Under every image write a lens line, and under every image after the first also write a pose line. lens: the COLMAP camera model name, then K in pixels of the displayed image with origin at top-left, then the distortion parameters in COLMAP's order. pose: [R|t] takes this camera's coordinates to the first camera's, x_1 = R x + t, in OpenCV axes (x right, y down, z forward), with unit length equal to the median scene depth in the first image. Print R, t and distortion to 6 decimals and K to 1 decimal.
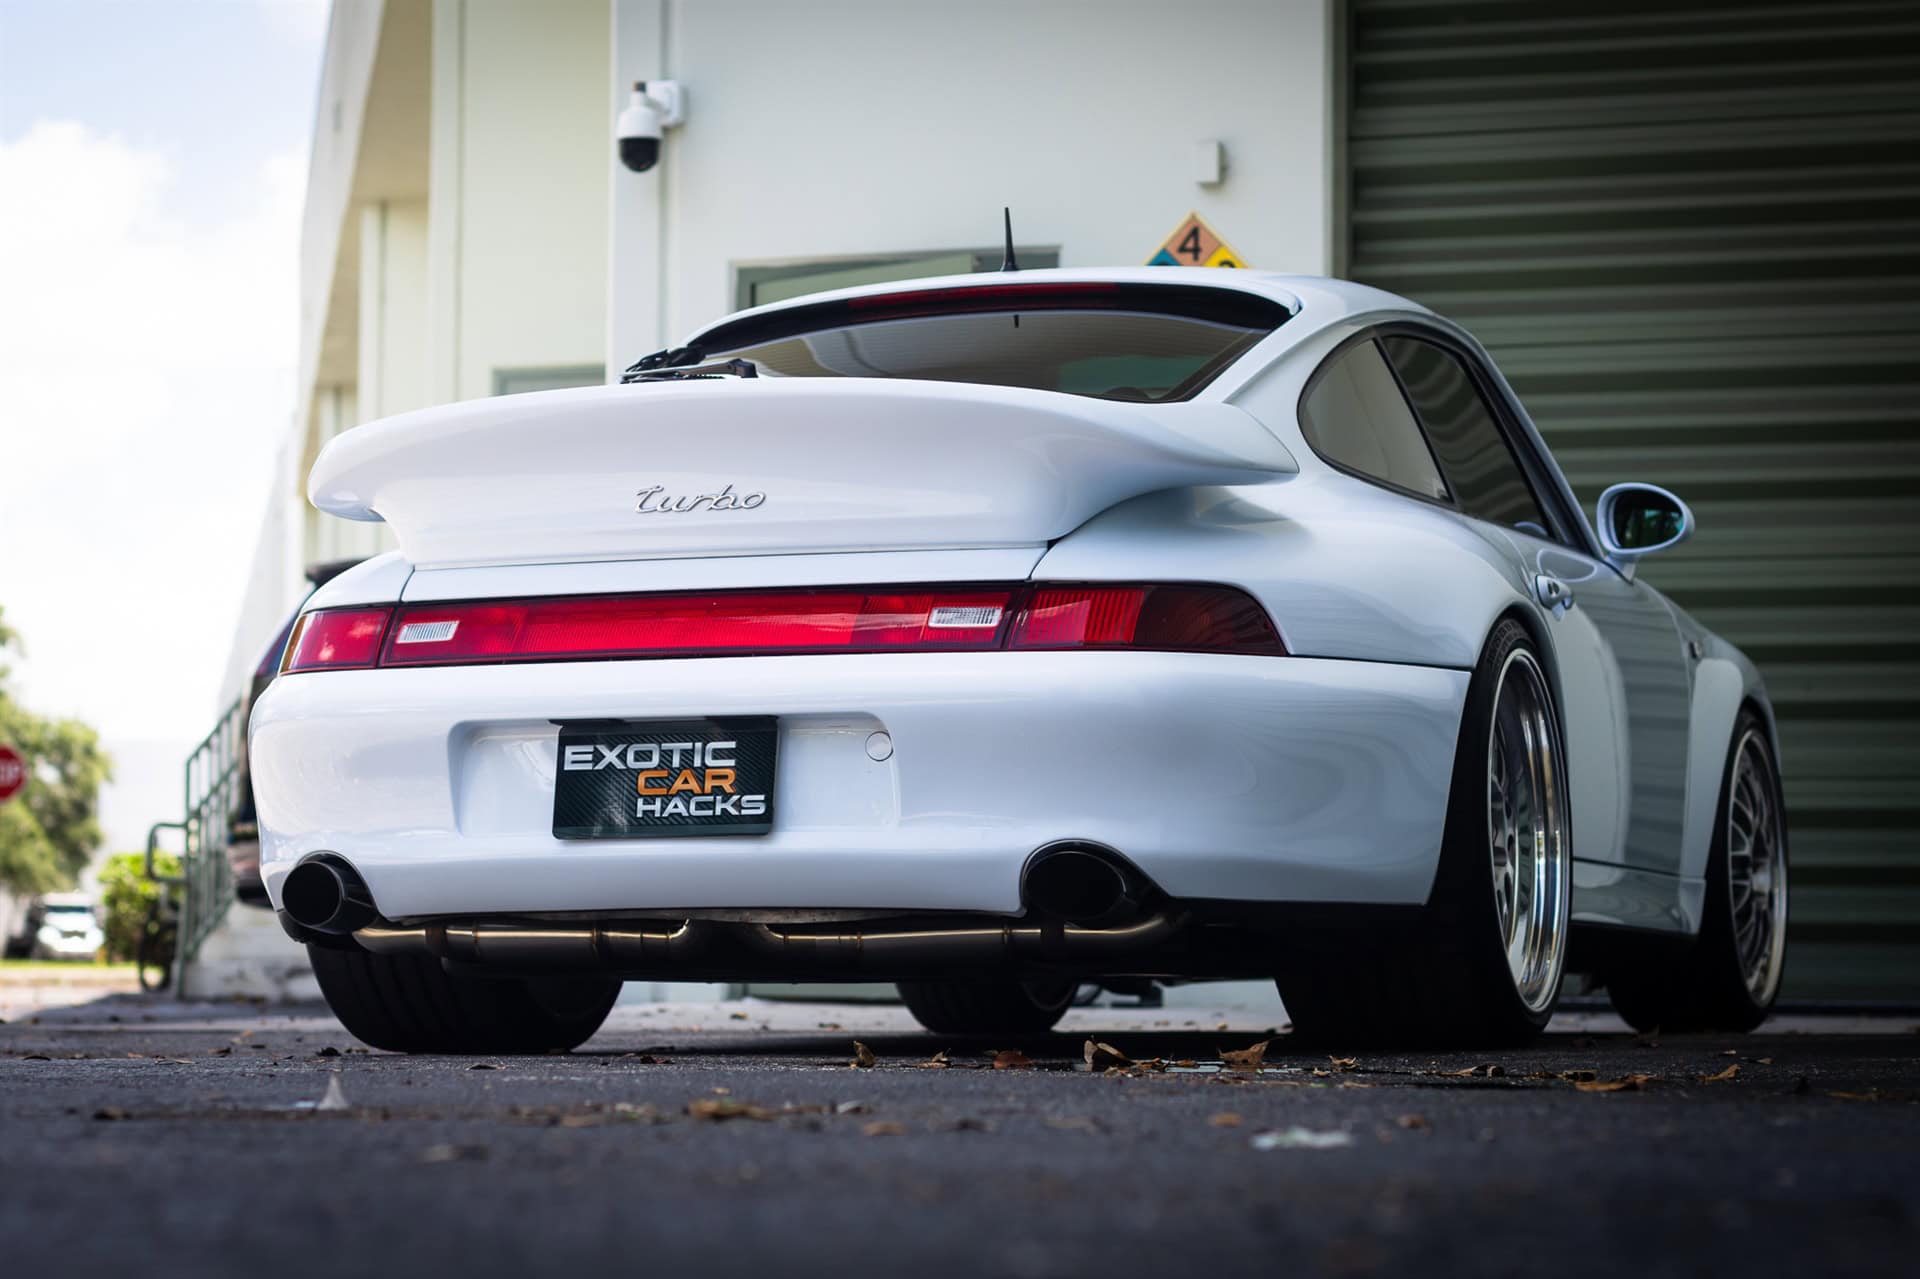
lens RADIAL K [[4815.2, 0, 960.0], [0, 4815.2, 639.5], [0, 0, 1]] dist [0.036659, -0.127243]
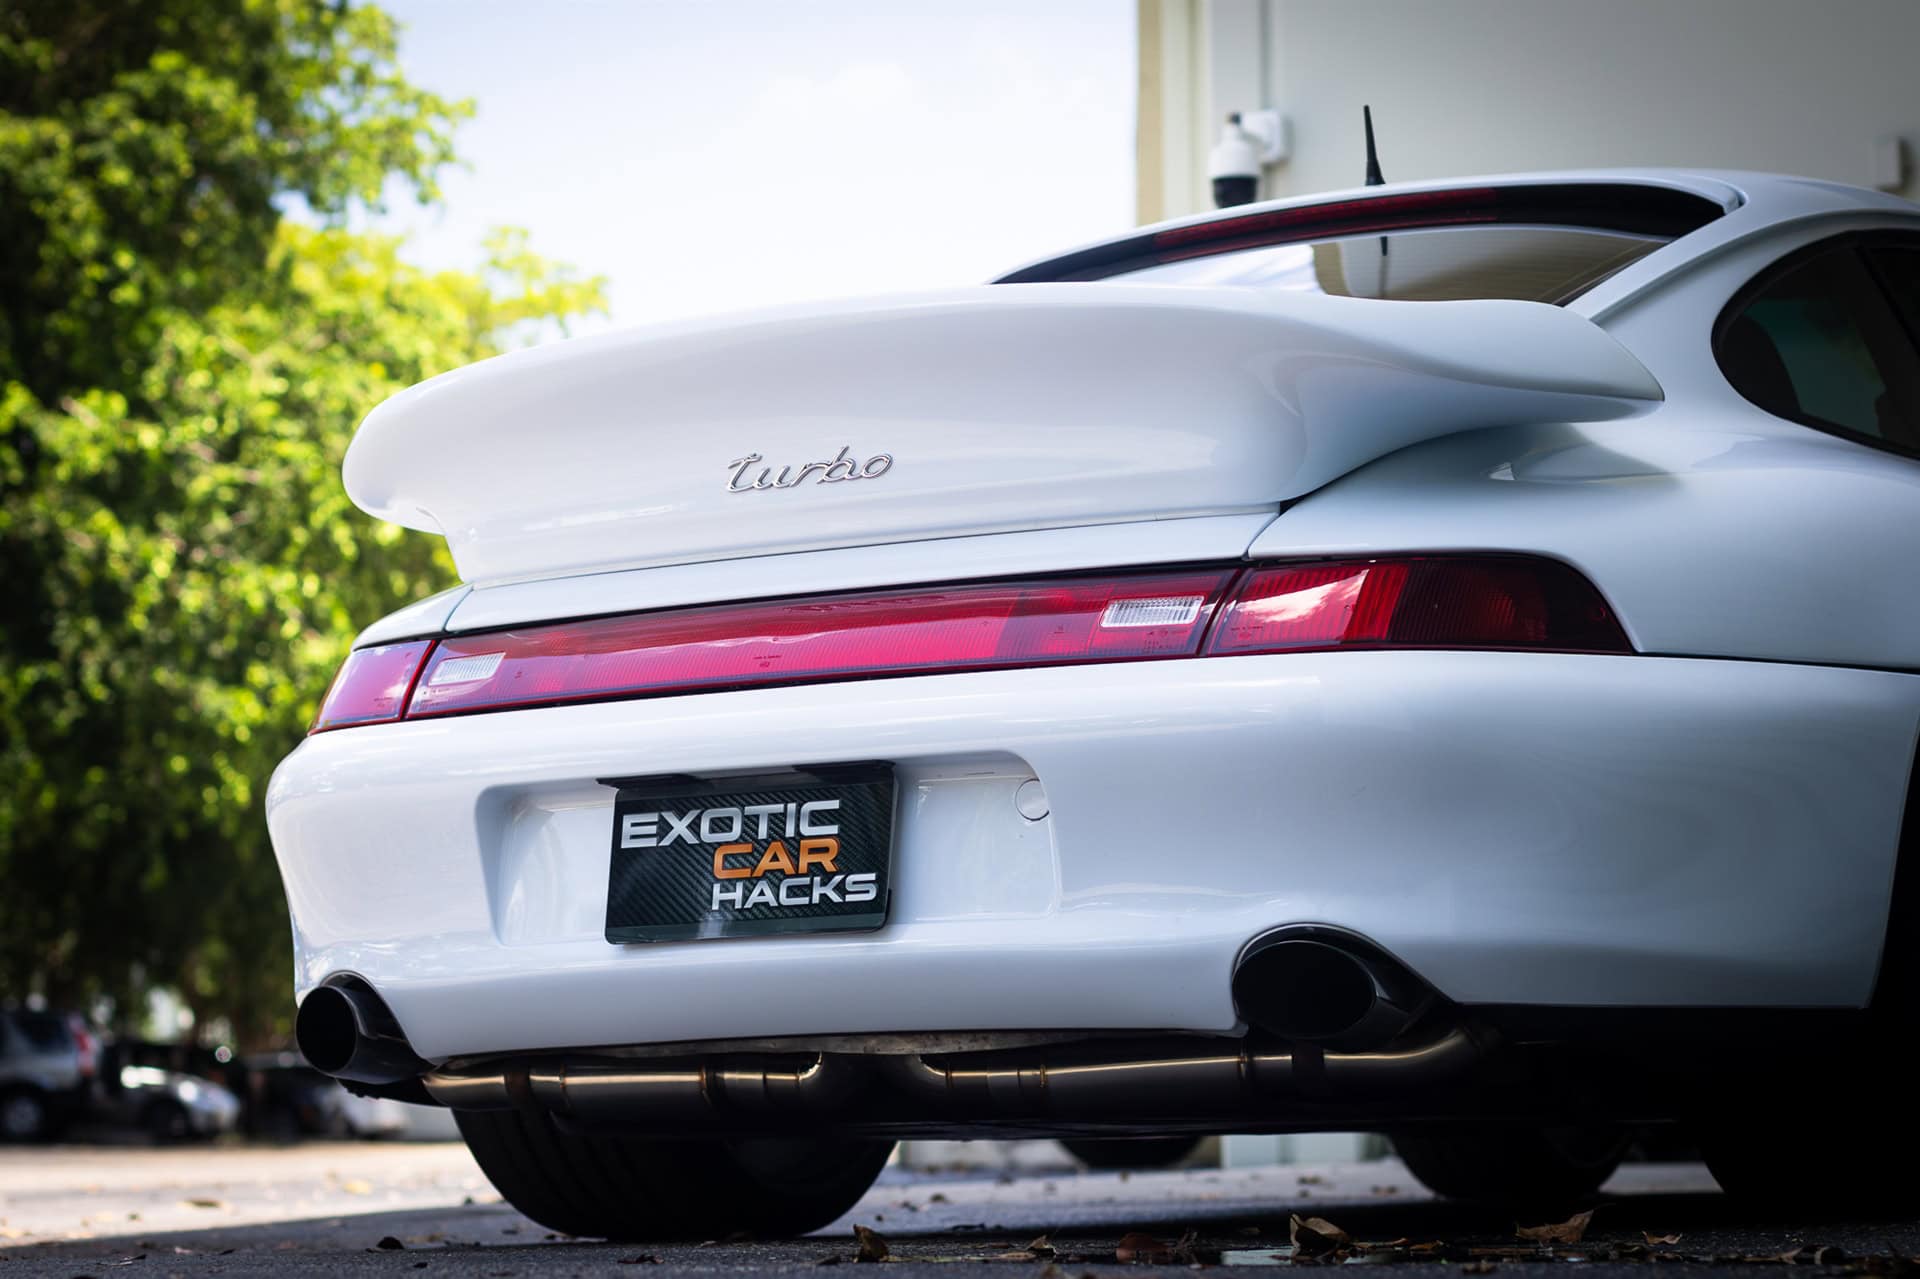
lens RADIAL K [[4815.2, 0, 960.0], [0, 4815.2, 639.5], [0, 0, 1]] dist [0.036659, -0.127243]
pose [[0.981619, -0.038419, -0.186943, 0.104080], [0.032208, 0.998827, -0.036151, 0.023644], [0.188113, 0.029466, 0.981705, 0.301066]]
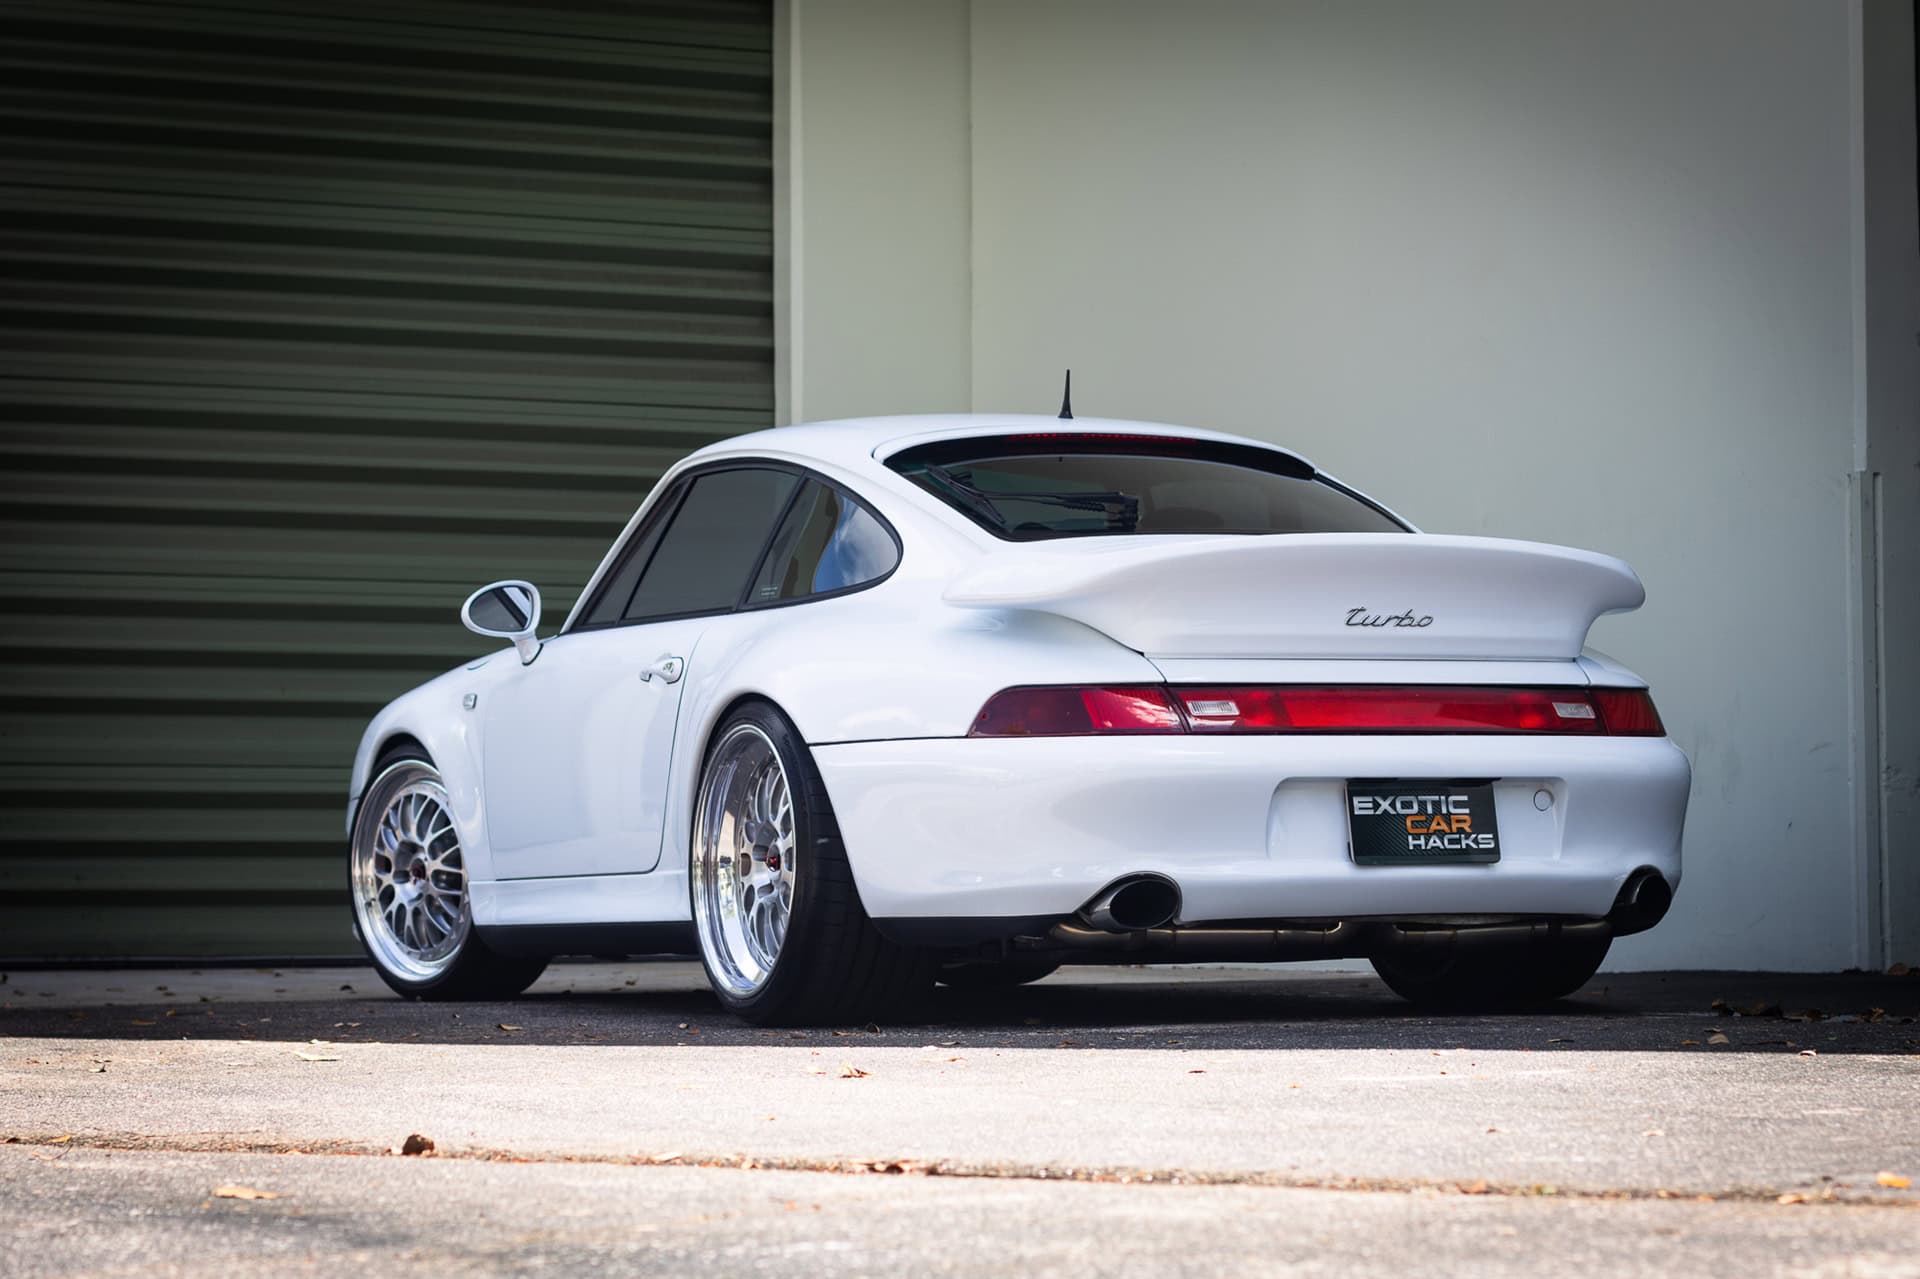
lens RADIAL K [[4815.2, 0, 960.0], [0, 4815.2, 639.5], [0, 0, 1]] dist [0.036659, -0.127243]
pose [[0.711643, 0.030666, 0.701872, -1.133614], [-0.043217, 0.999066, 0.000167, -0.018201], [-0.701211, -0.030451, 0.712304, 0.100465]]
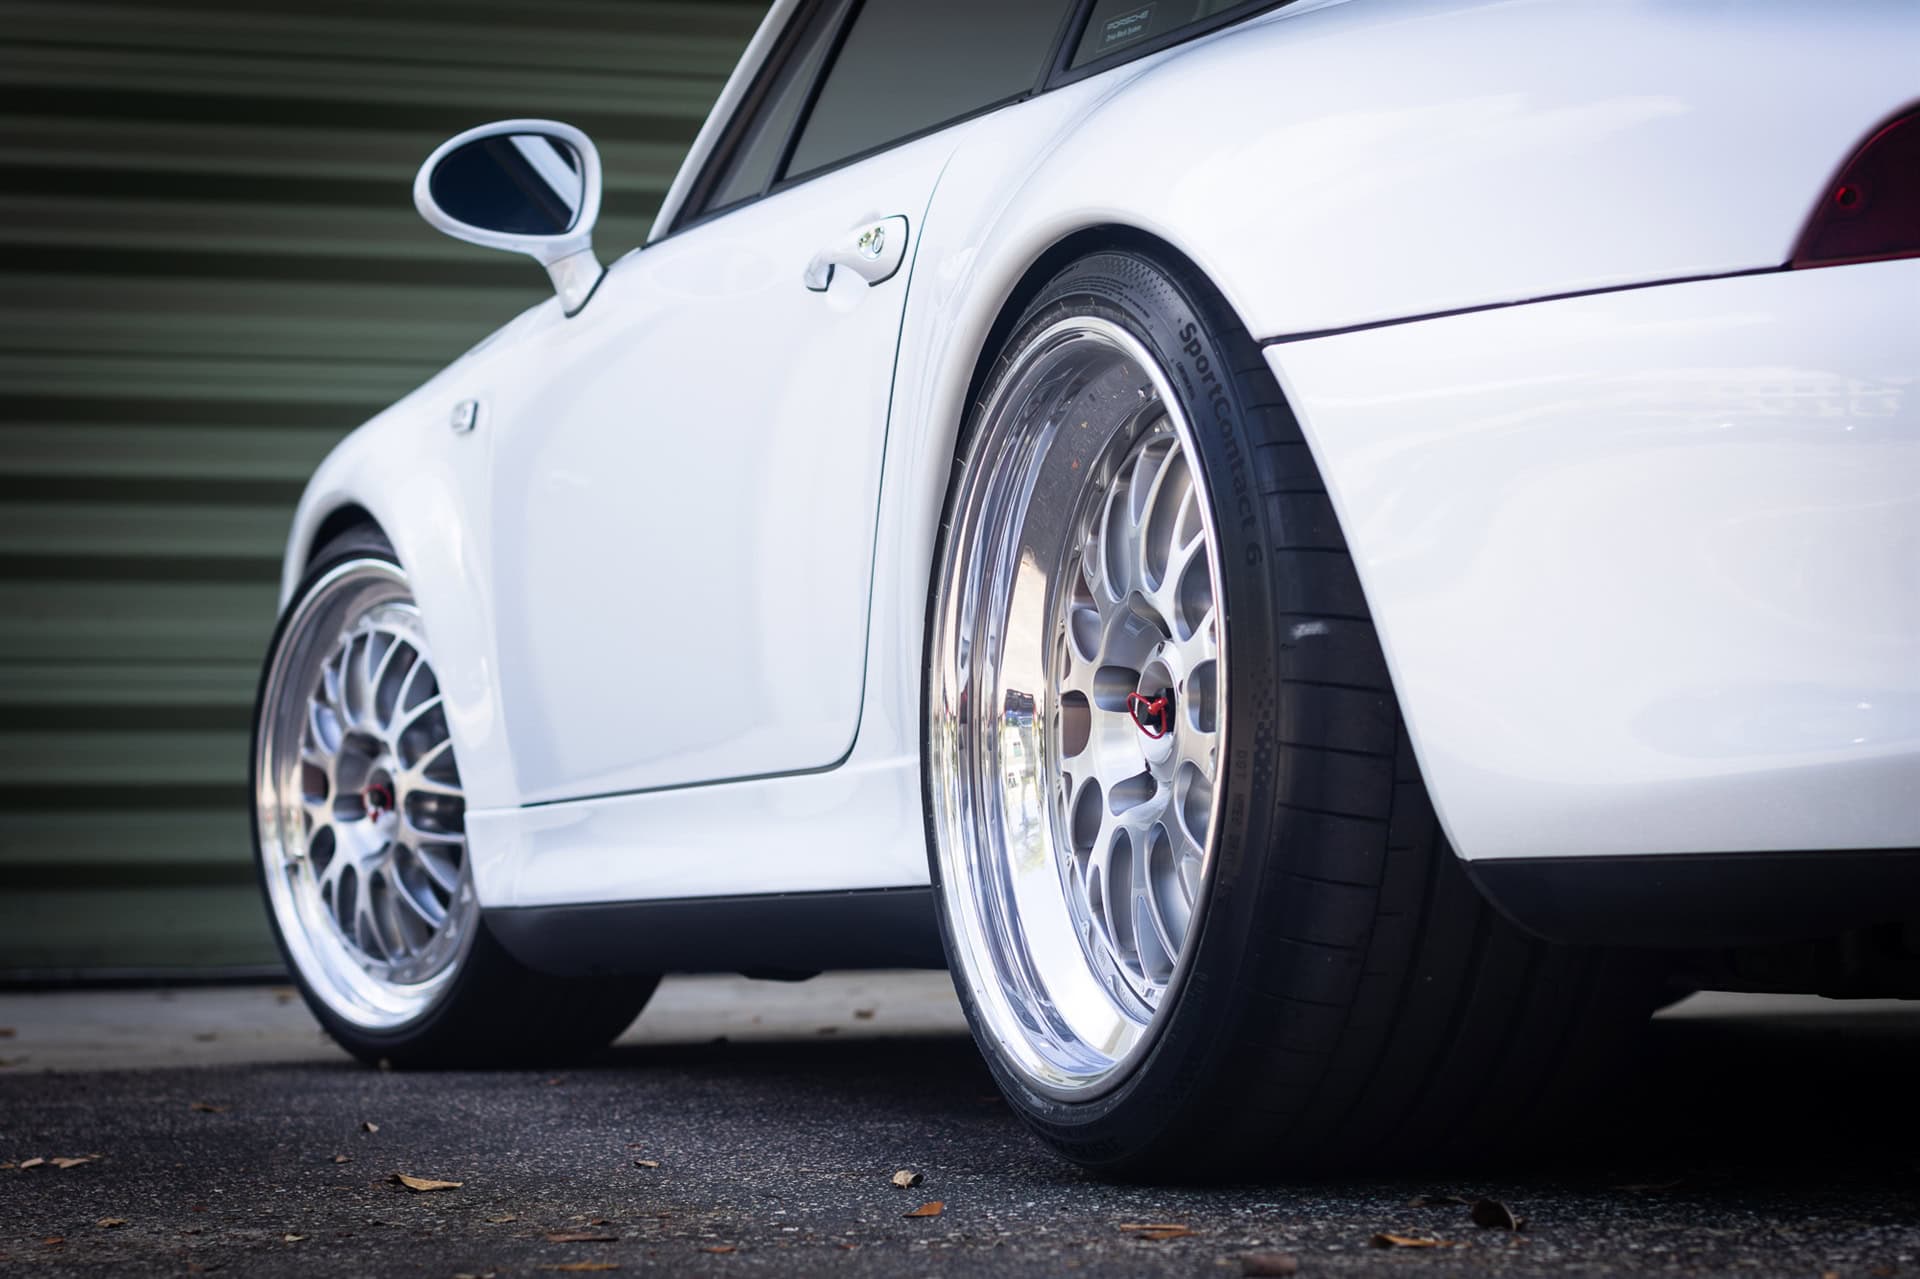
lens RADIAL K [[4815.2, 0, 960.0], [0, 4815.2, 639.5], [0, 0, 1]] dist [0.036659, -0.127243]
pose [[0.756609, 0.020077, 0.653559, -0.490409], [-0.029670, 0.999553, 0.003642, 0.043808], [-0.653194, -0.022147, 0.756867, 0.812093]]
